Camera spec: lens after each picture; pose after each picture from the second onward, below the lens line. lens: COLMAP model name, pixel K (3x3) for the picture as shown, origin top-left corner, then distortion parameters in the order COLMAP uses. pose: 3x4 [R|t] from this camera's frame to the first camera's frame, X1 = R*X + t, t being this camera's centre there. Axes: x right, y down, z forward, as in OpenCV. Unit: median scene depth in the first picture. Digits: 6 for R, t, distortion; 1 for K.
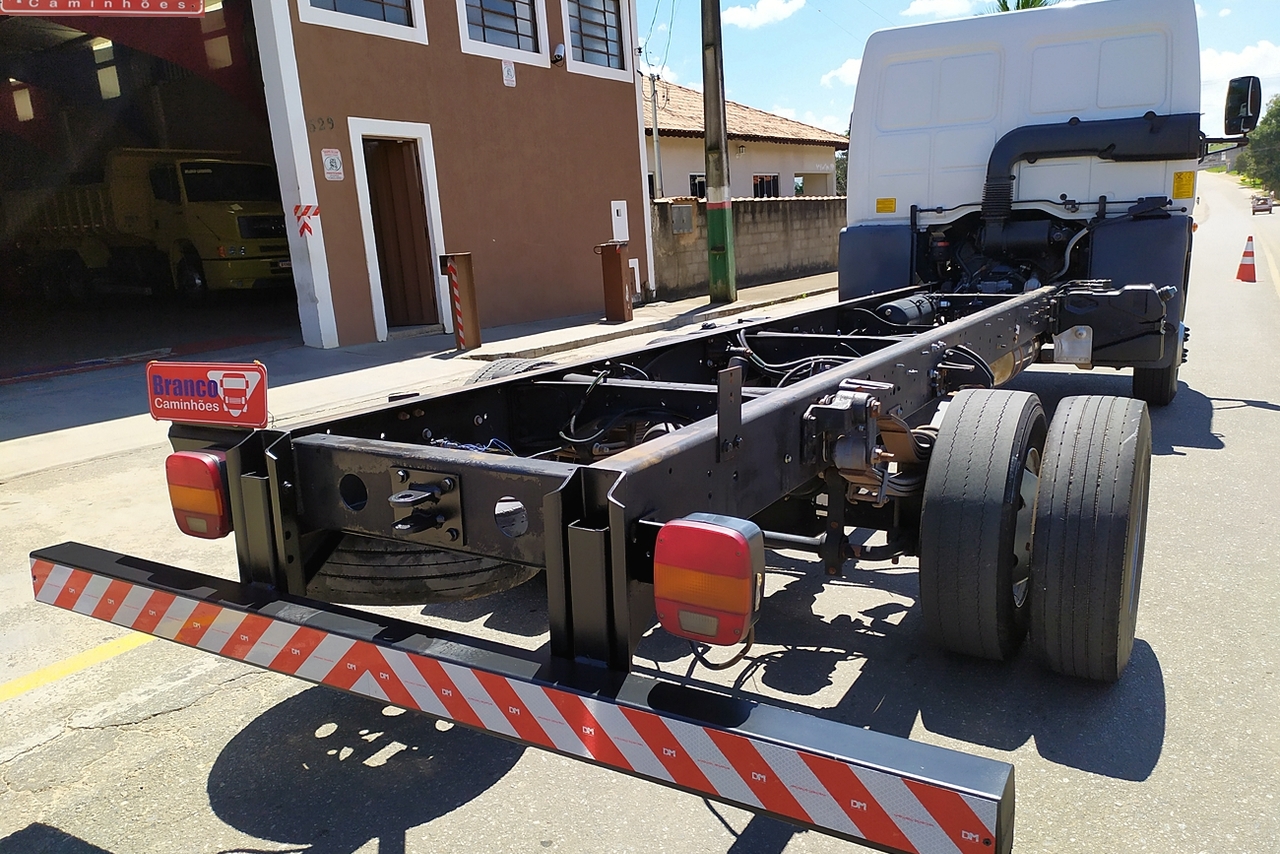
lens RADIAL K [[954.3, 0, 651.8], [0, 954.3, 453.2], [0, 0, 1]] dist [0.050983, -0.044870]
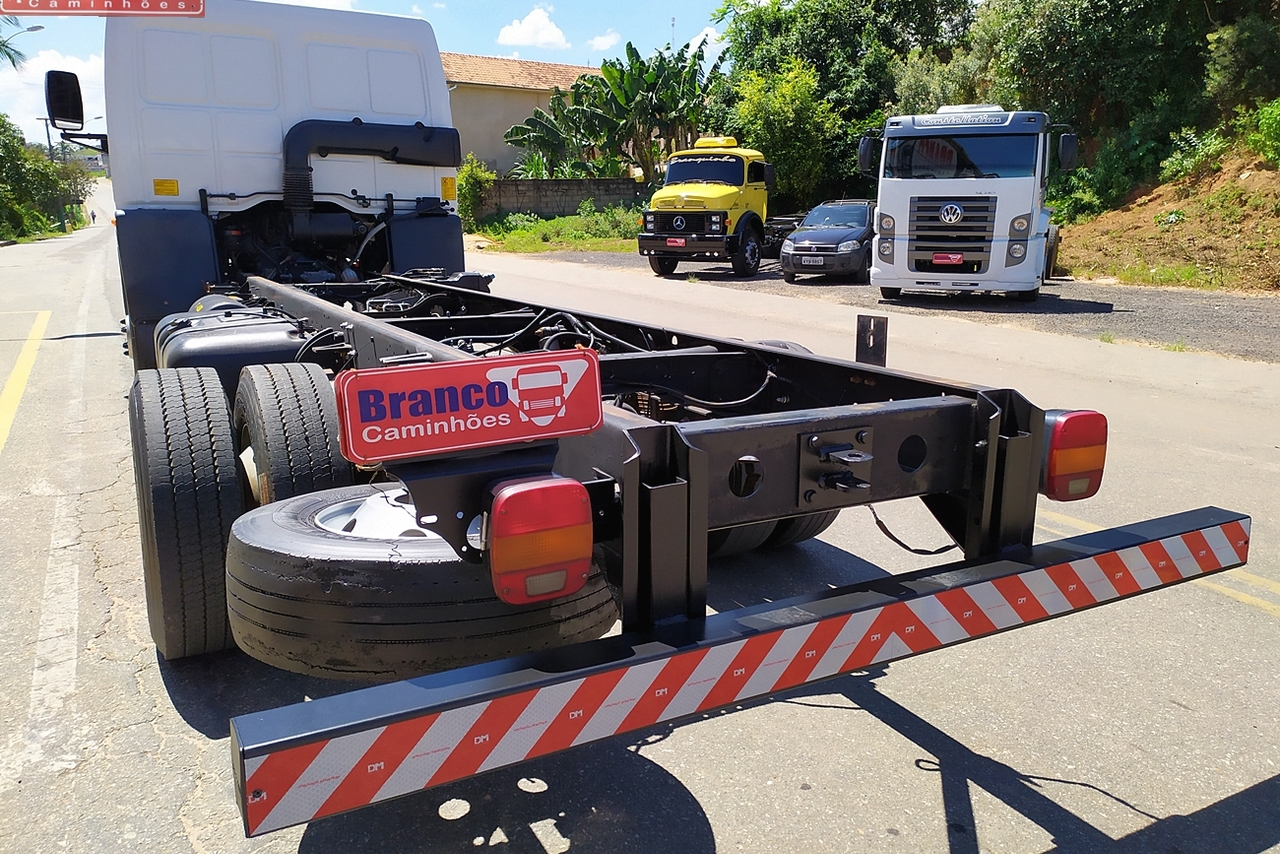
lens RADIAL K [[954.3, 0, 645.4], [0, 954.3, 456.5], [0, 0, 1]] dist [0.050983, -0.044870]
pose [[0.507112, -0.172771, 0.844386, -0.334147], [0.174680, 0.979973, 0.095606, -0.023554], [-0.843993, 0.099014, 0.527136, 0.186116]]
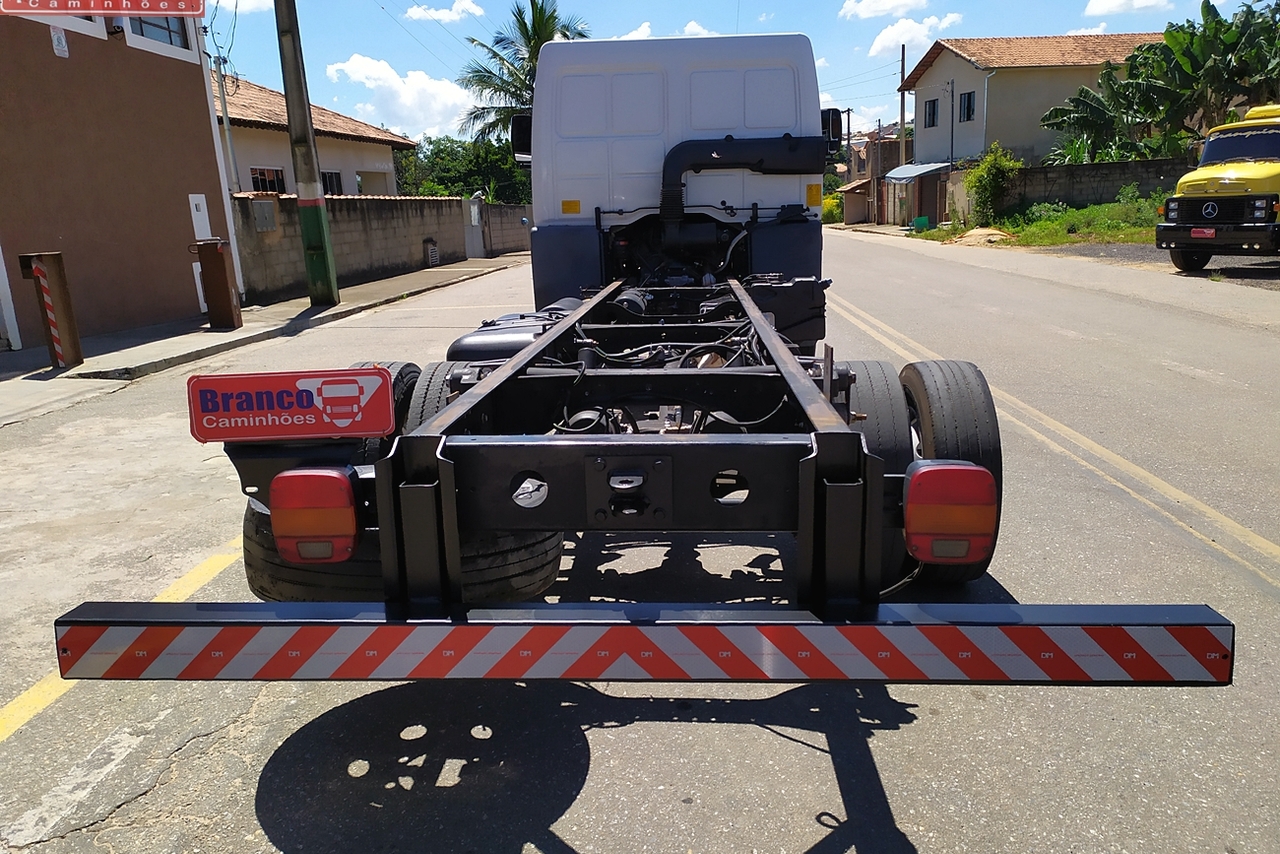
lens RADIAL K [[954.3, 0, 640.3], [0, 954.3, 456.2], [0, 0, 1]] dist [0.050983, -0.044870]
pose [[0.887345, -0.100052, 0.450121, -0.197749], [0.099385, 0.994730, 0.025184, -0.001870], [-0.450268, 0.022388, 0.892613, 0.021897]]
